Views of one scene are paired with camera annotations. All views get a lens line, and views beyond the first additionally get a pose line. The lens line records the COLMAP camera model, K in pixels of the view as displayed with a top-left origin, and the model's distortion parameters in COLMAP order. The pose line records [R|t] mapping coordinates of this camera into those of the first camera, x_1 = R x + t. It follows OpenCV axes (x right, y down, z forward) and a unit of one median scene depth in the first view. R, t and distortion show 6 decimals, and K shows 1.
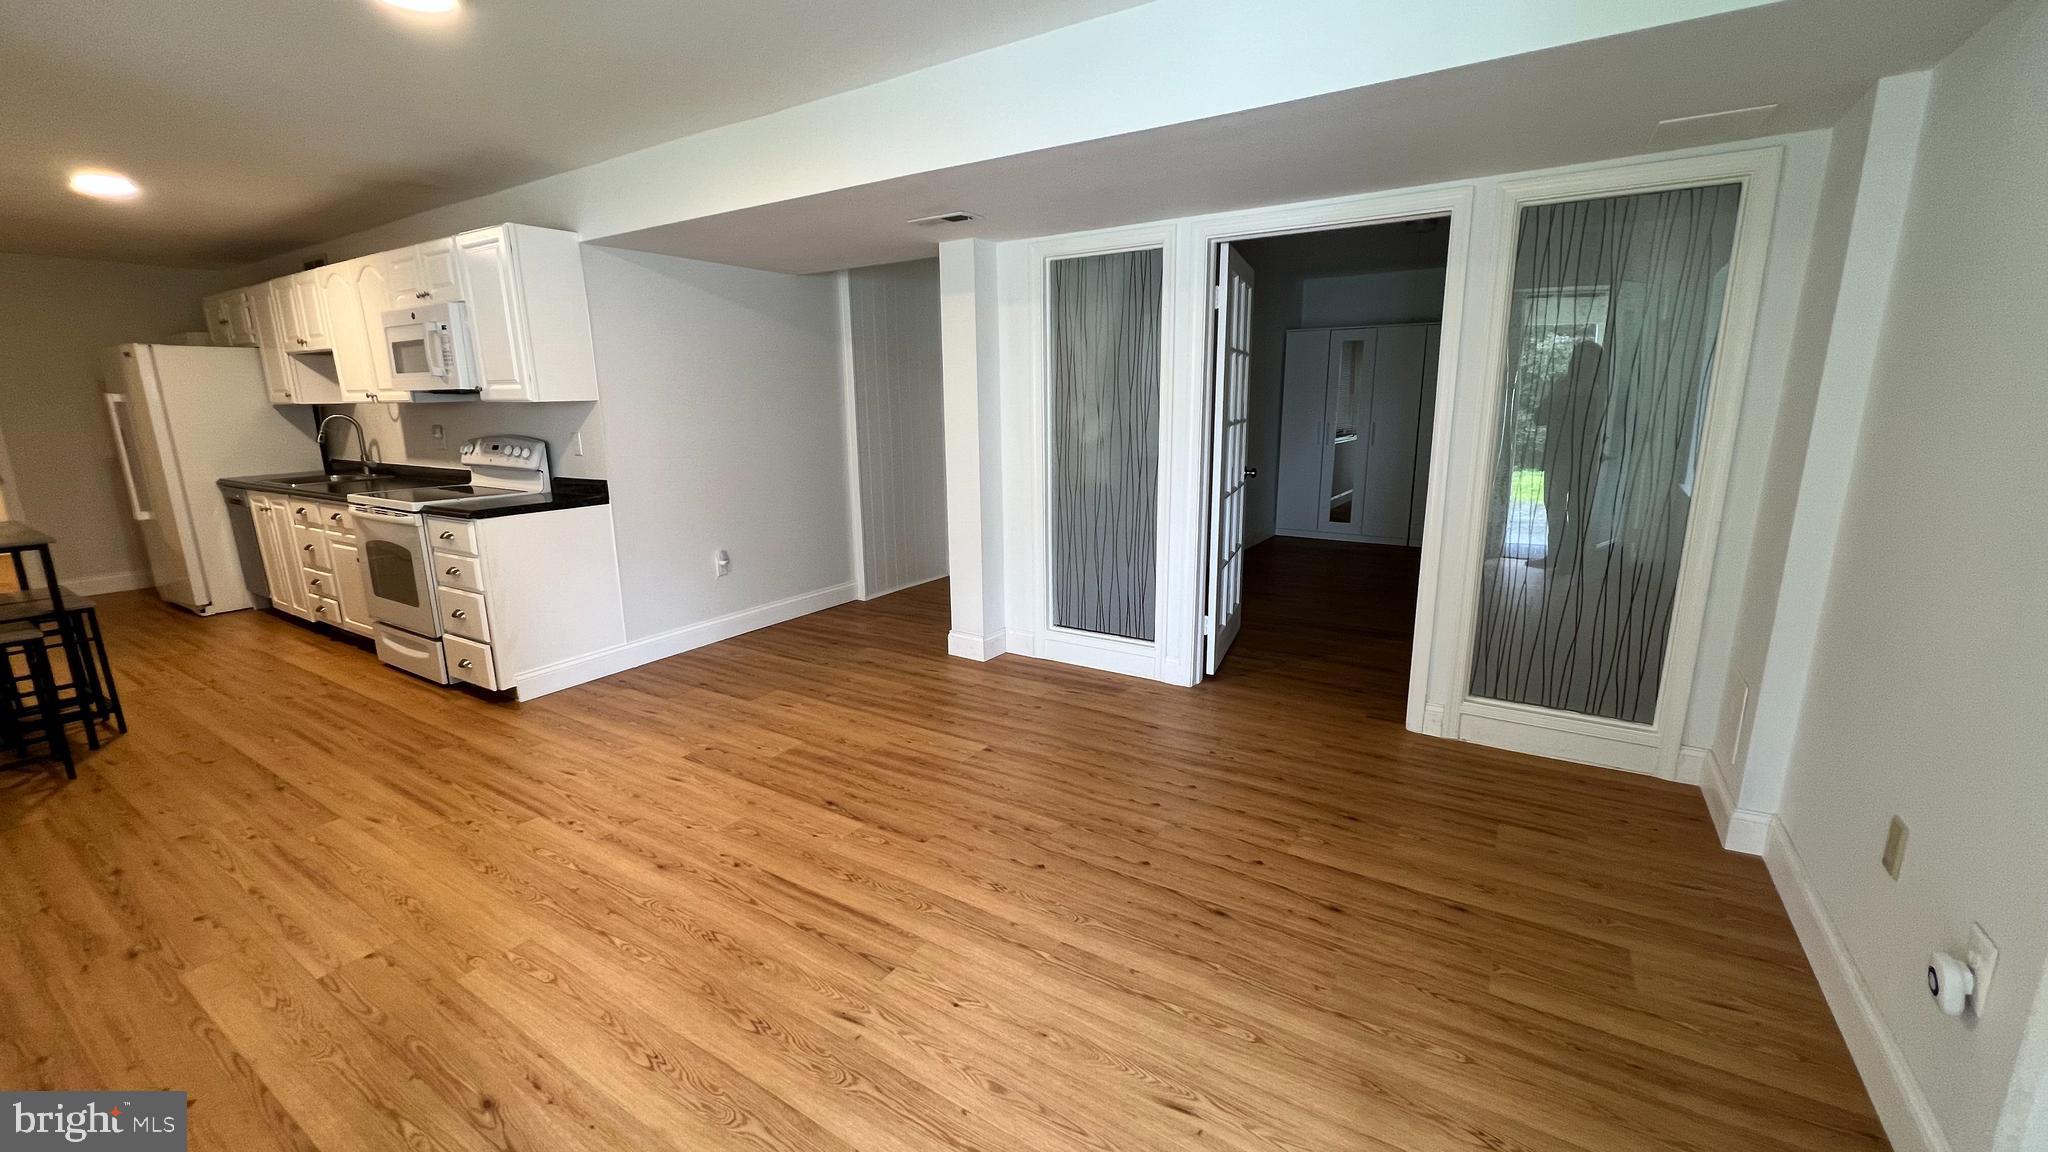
lens RADIAL K [[818.5, 0, 1017.9], [0, 818.5, 569.9], [0, 0, 1]] dist [0.001201, 0.000672]
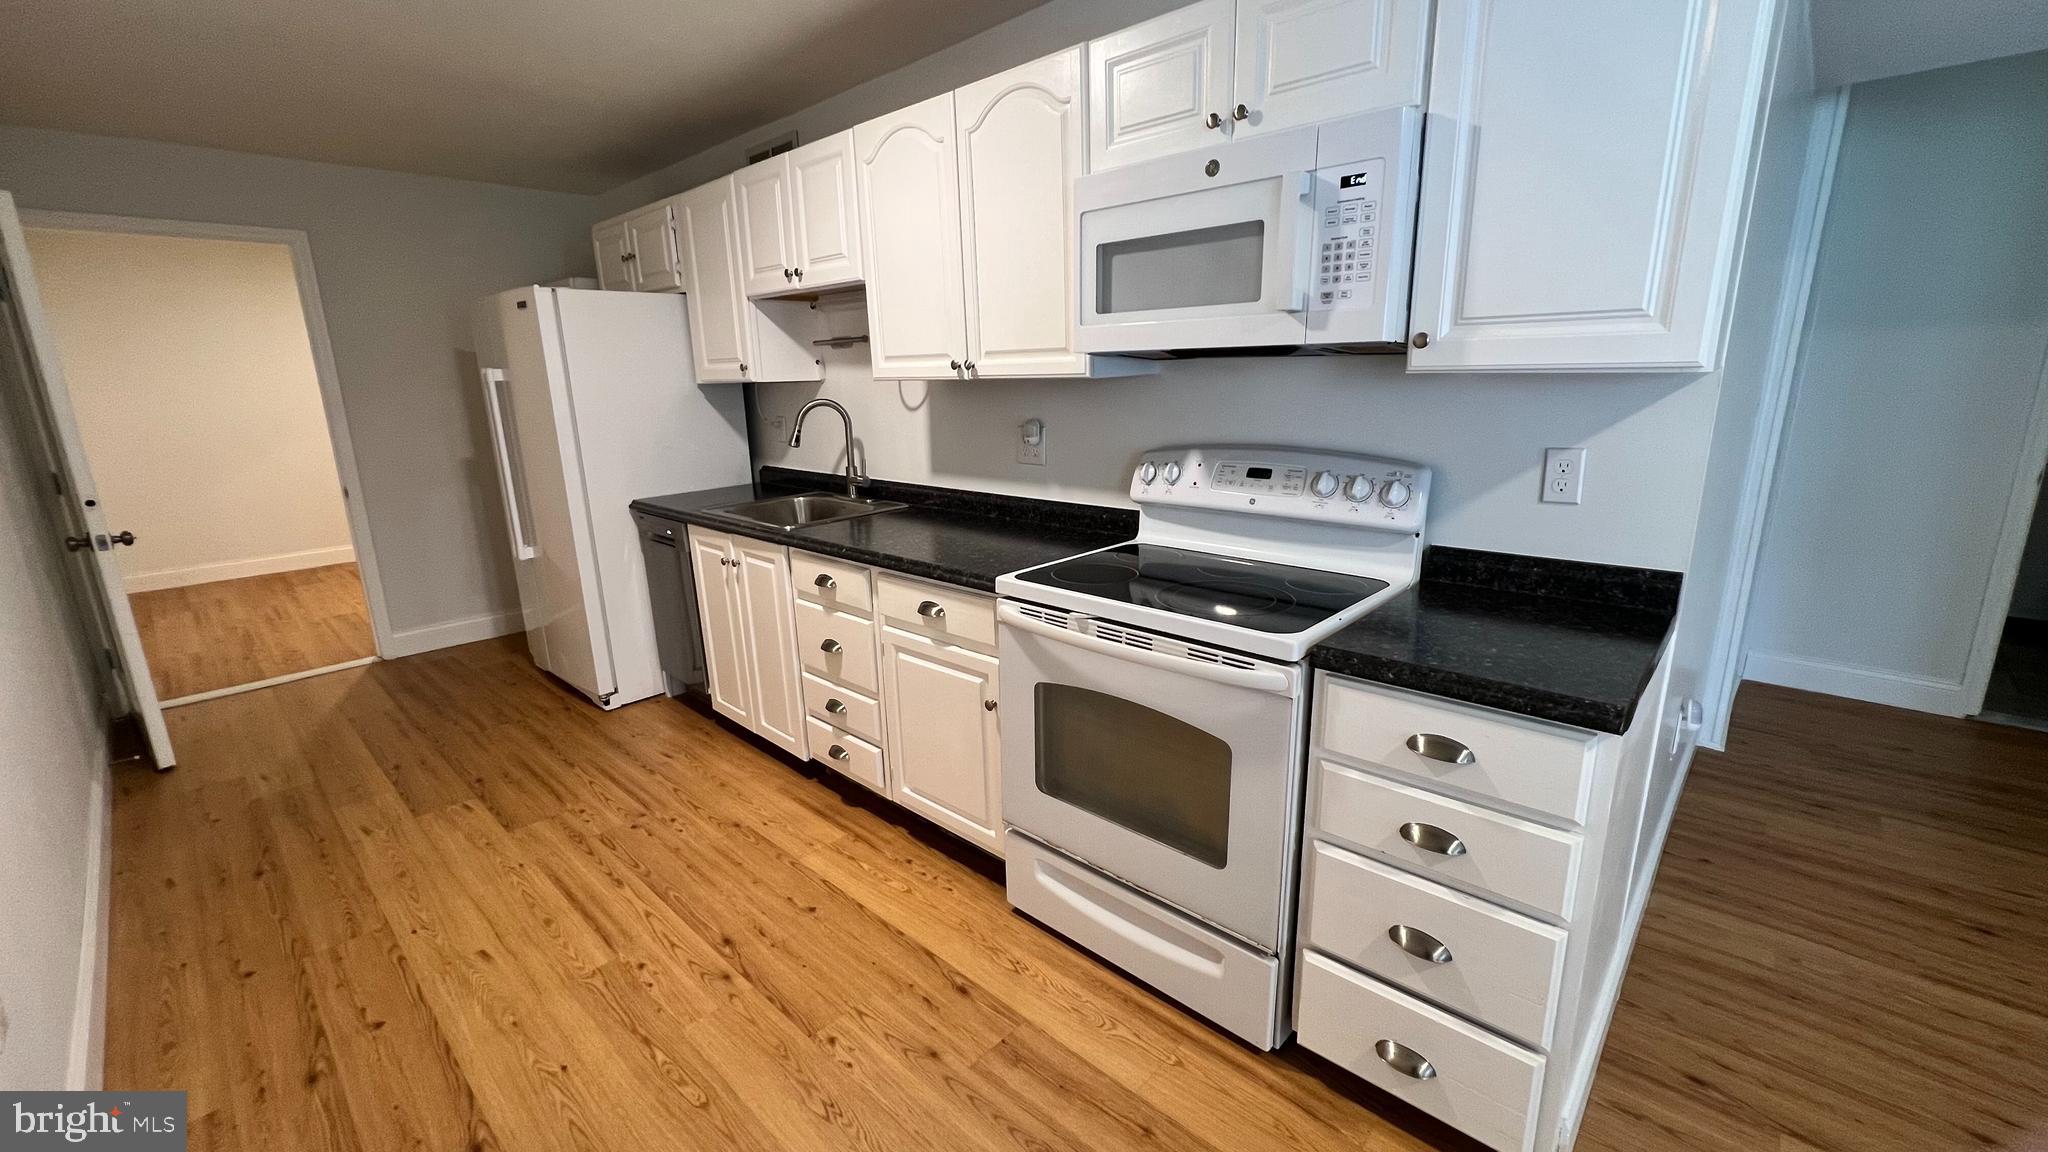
lens RADIAL K [[819.3, 0, 1036.4], [0, 819.3, 571.0], [0, 0, 1]] dist [-0.008809, -0.000284]
pose [[0.985699, 0.033987, -0.165052, -0.626773], [-0.028866, 0.999028, 0.033325, -0.097248], [0.166024, -0.028084, 0.985722, 0.475178]]
